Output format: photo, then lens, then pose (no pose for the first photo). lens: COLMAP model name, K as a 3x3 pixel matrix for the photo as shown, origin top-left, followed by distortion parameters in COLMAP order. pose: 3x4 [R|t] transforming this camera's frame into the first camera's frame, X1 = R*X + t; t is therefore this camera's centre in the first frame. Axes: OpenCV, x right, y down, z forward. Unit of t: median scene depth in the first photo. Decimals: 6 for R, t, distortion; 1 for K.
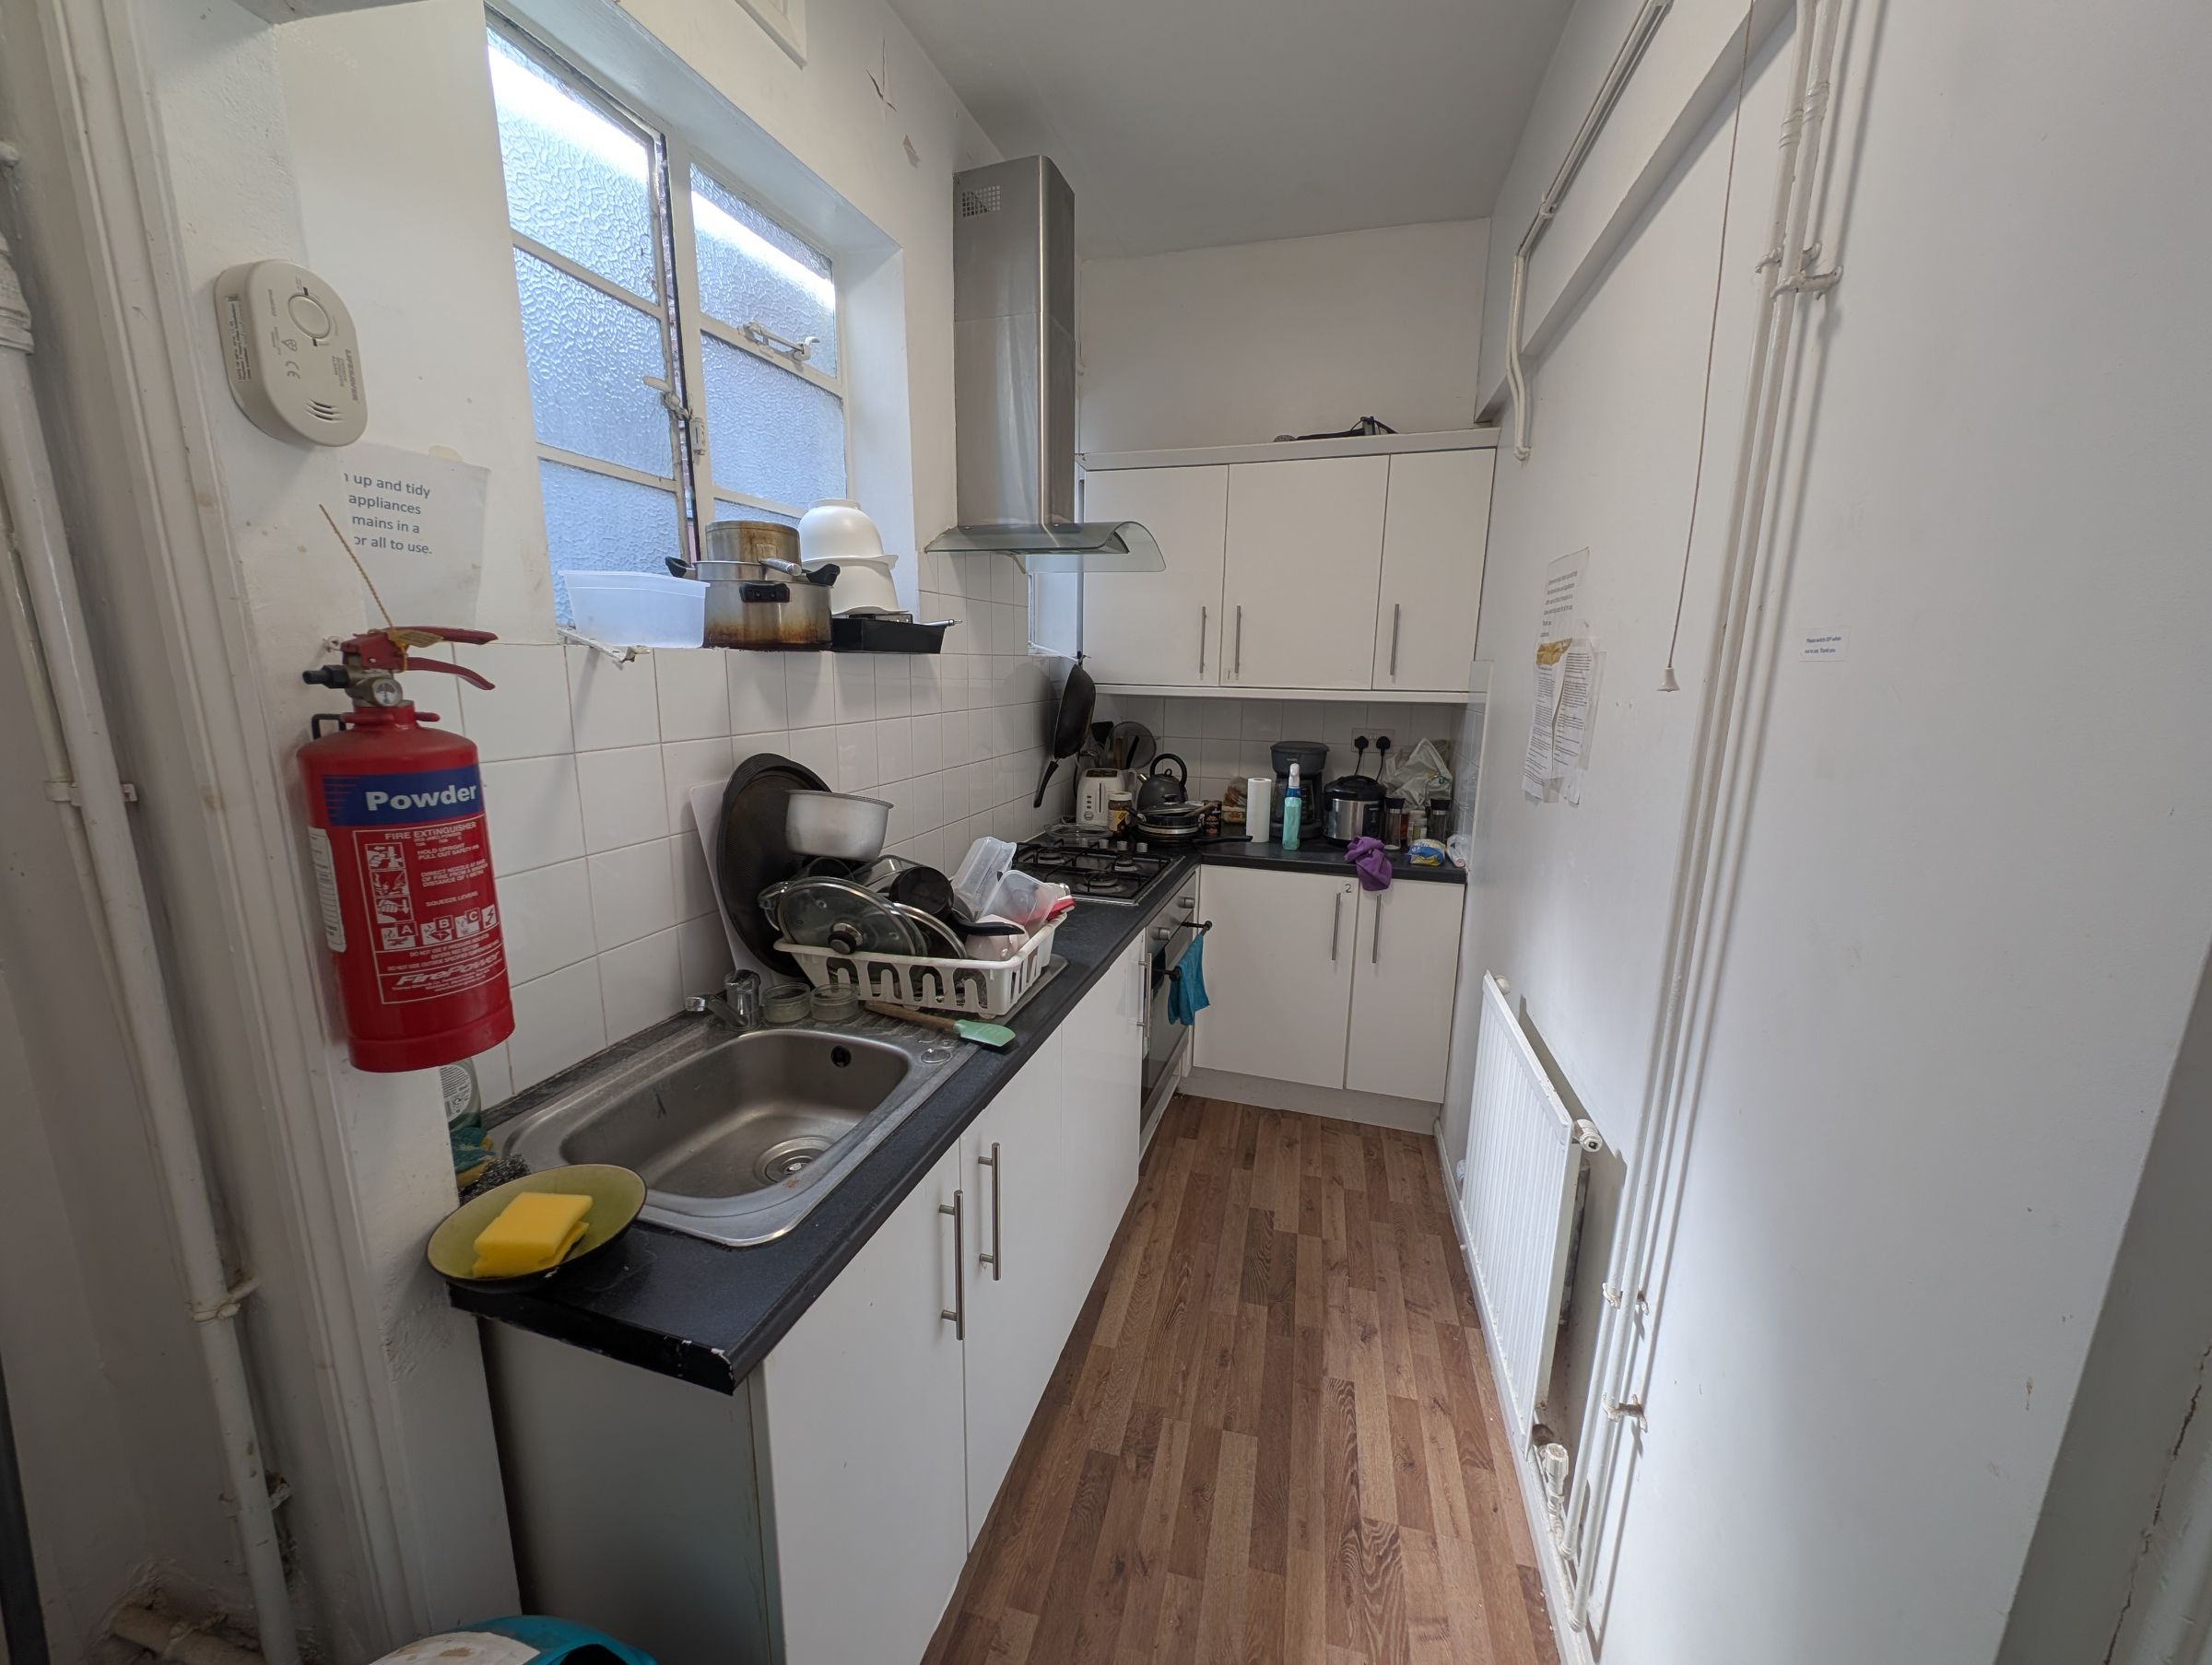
lens RADIAL K [[828.3, 0, 1106.0], [0, 828.3, 832.5], [0, 0, 1]] dist [0.000147, -0.000010]
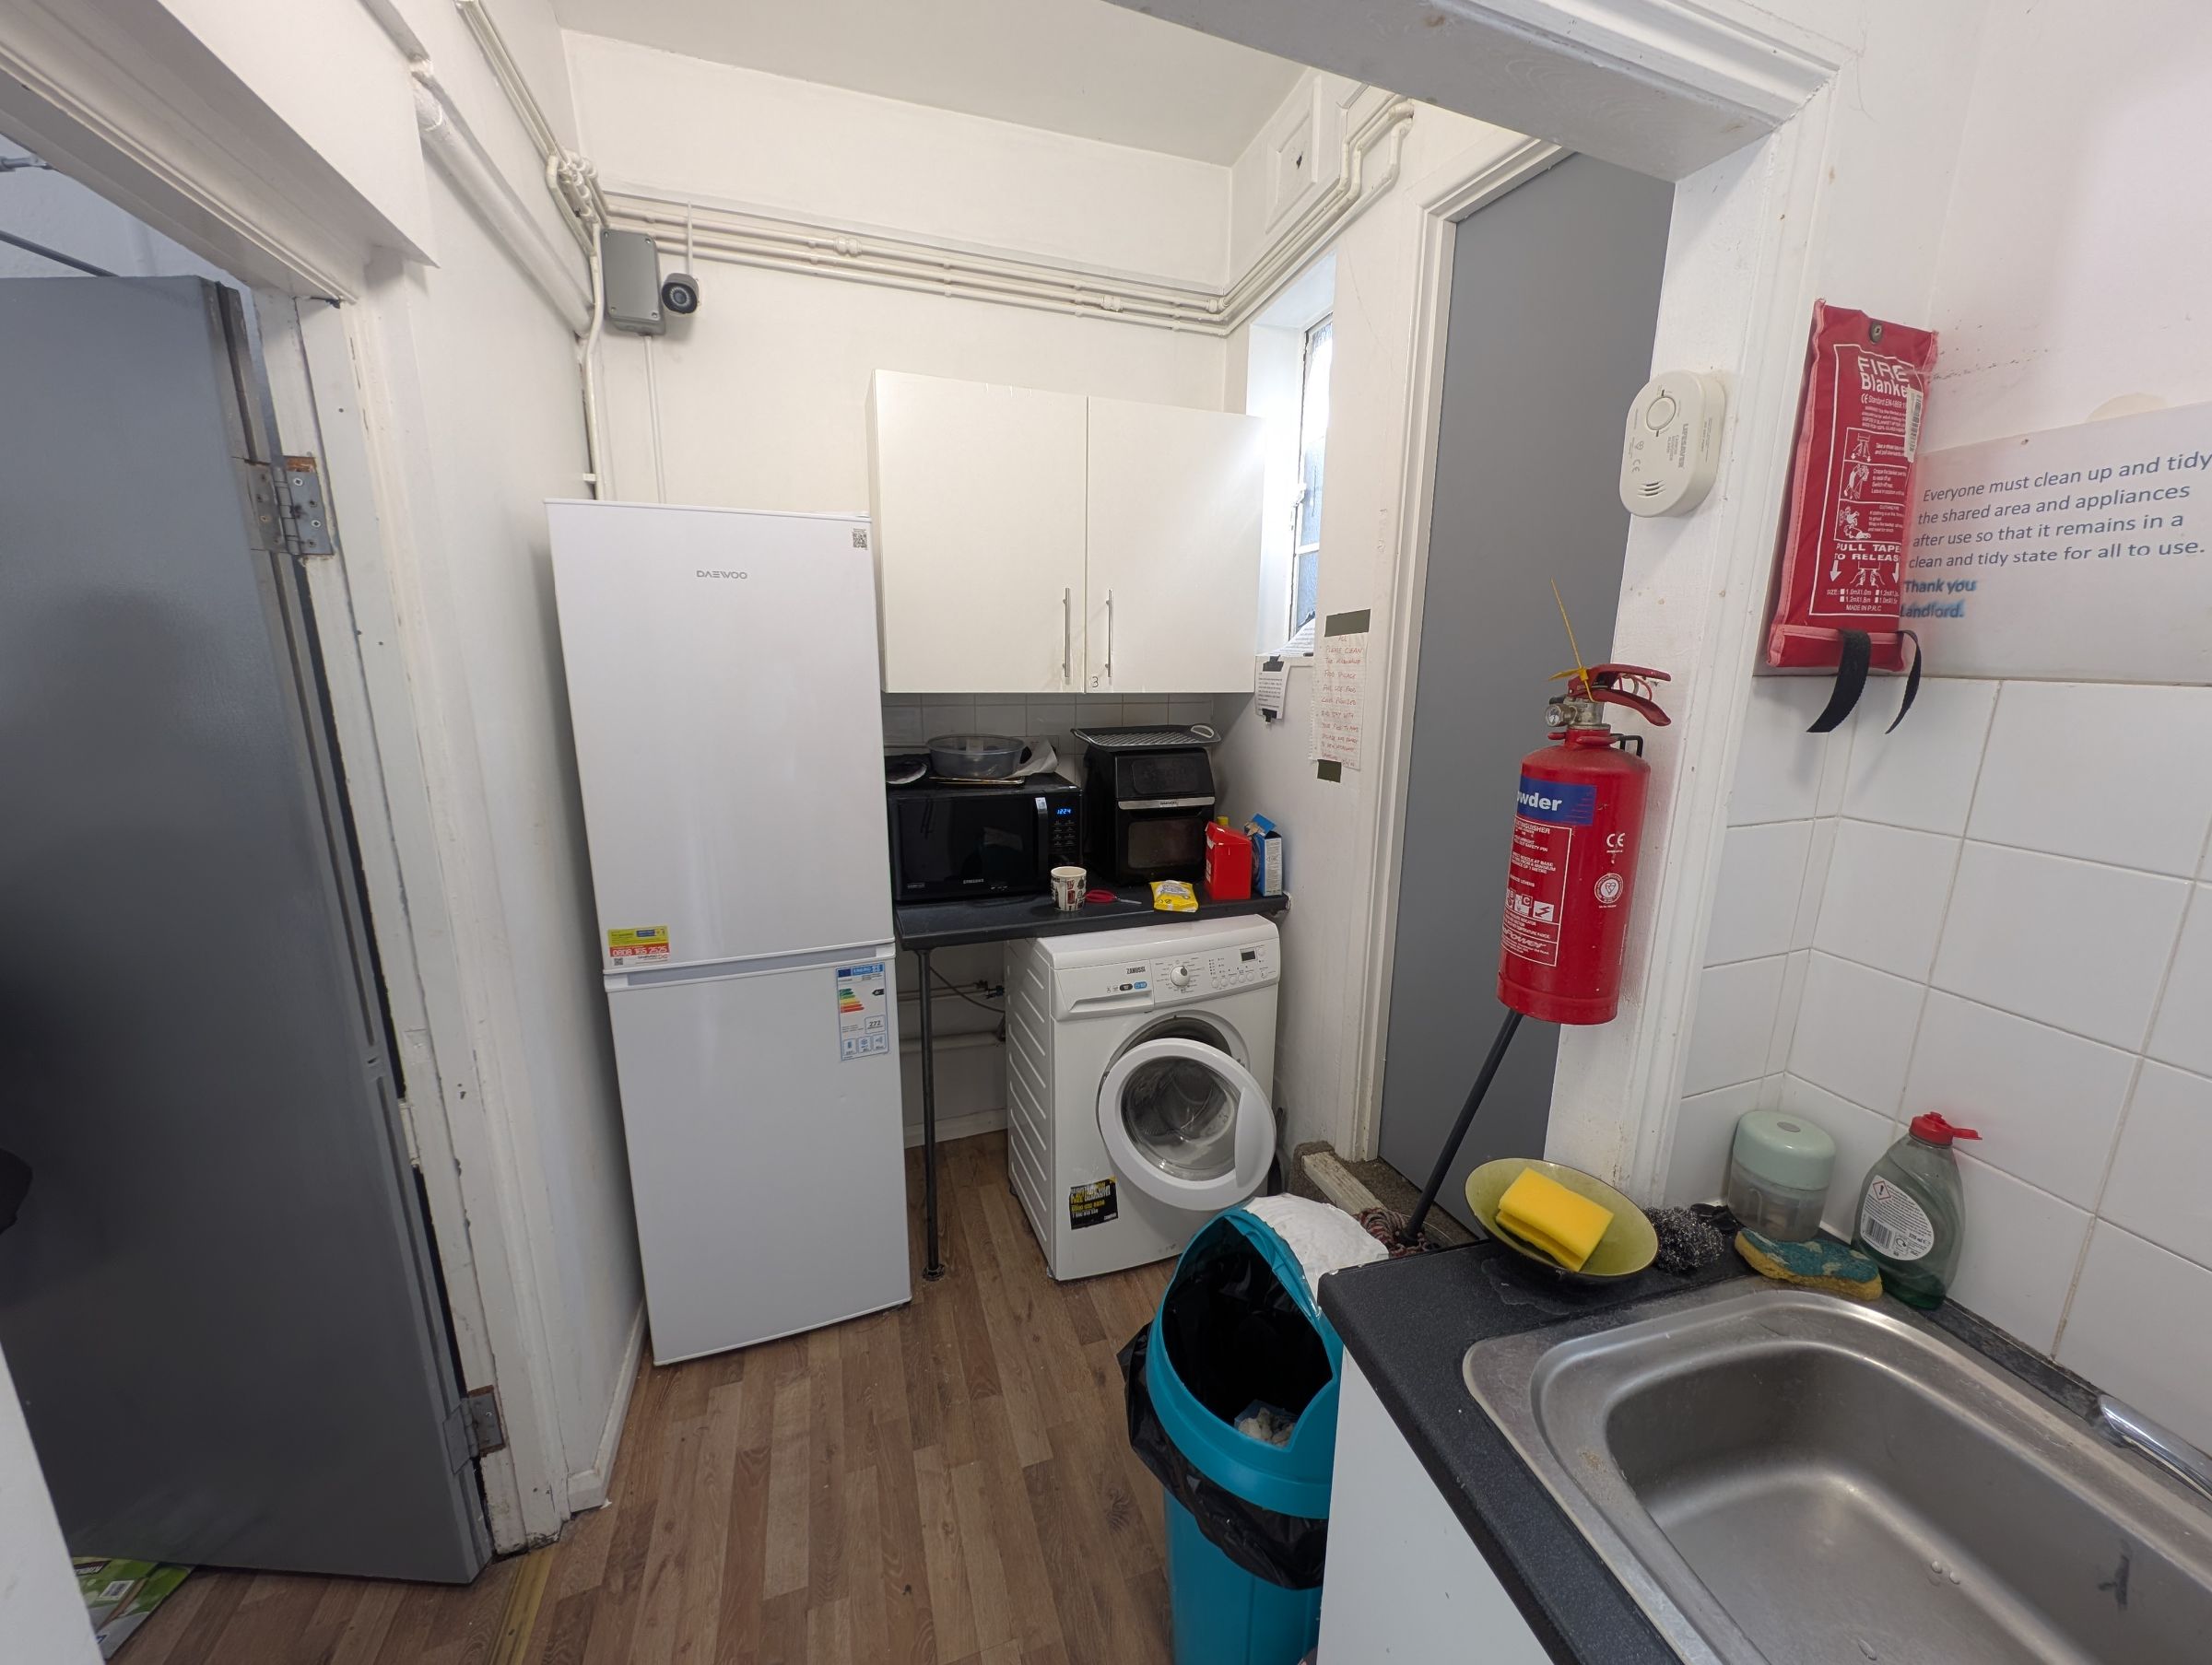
lens RADIAL K [[828.3, 0, 1106.0], [0, 828.3, 832.5], [0, 0, 1]] dist [0.000147, -0.000010]
pose [[-0.836952, 0.091780, -0.539525, 0.308275], [-0.137851, 0.918696, 0.370128, -0.277450], [0.529630, 0.384153, -0.756253, 1.216044]]
